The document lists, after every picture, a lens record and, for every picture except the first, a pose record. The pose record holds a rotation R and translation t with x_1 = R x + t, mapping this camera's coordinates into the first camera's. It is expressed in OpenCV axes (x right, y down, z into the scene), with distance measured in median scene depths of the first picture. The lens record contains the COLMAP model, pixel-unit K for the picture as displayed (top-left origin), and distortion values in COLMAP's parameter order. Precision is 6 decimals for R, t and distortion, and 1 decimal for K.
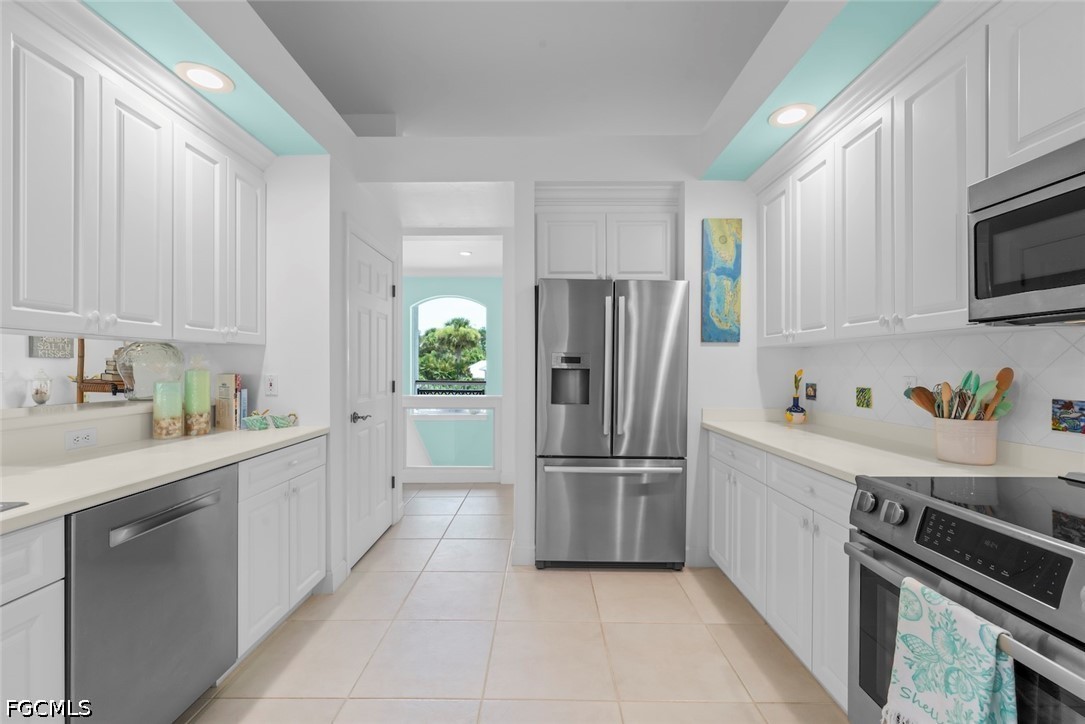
lens RADIAL K [[438.5, 0, 540.4], [0, 438.5, 367.2], [0, 0, 1]] dist [-0.001364, 0.000215]
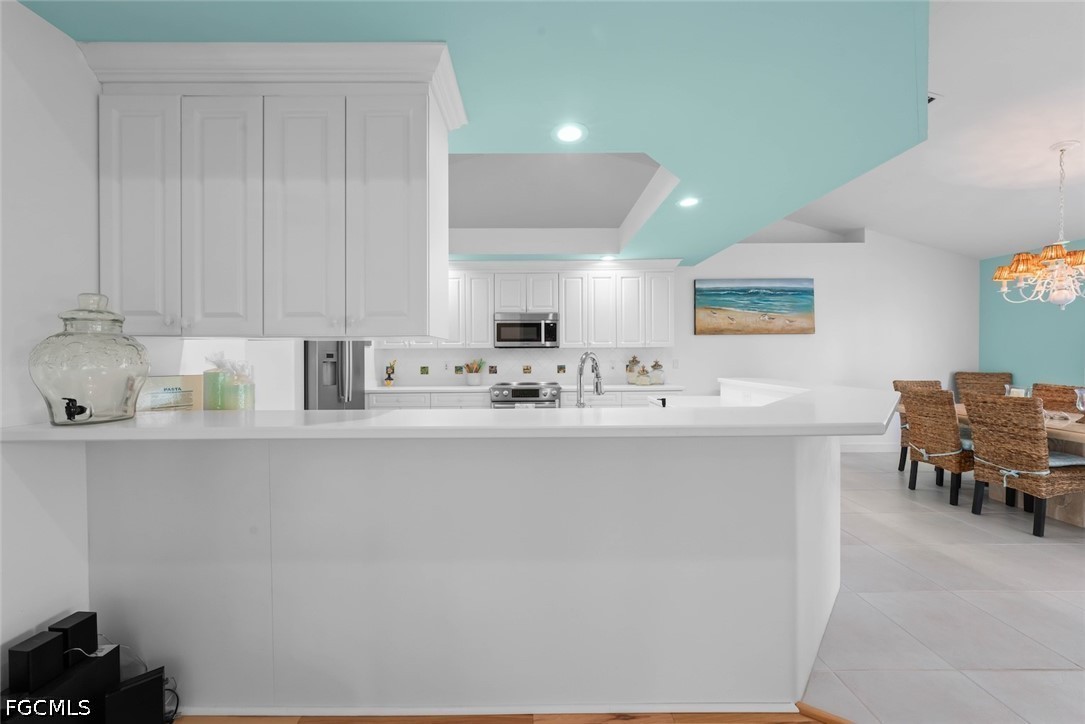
lens RADIAL K [[374.7, 0, 540.3], [0, 374.7, 355.9], [0, 0, 1]] dist [0.000003, -0.000001]
pose [[-0.012044, -0.009146, 0.999886, -1.243718], [0.005003, 0.999945, 0.009207, -0.026947], [-0.999915, 0.005113, -0.011998, 0.313584]]
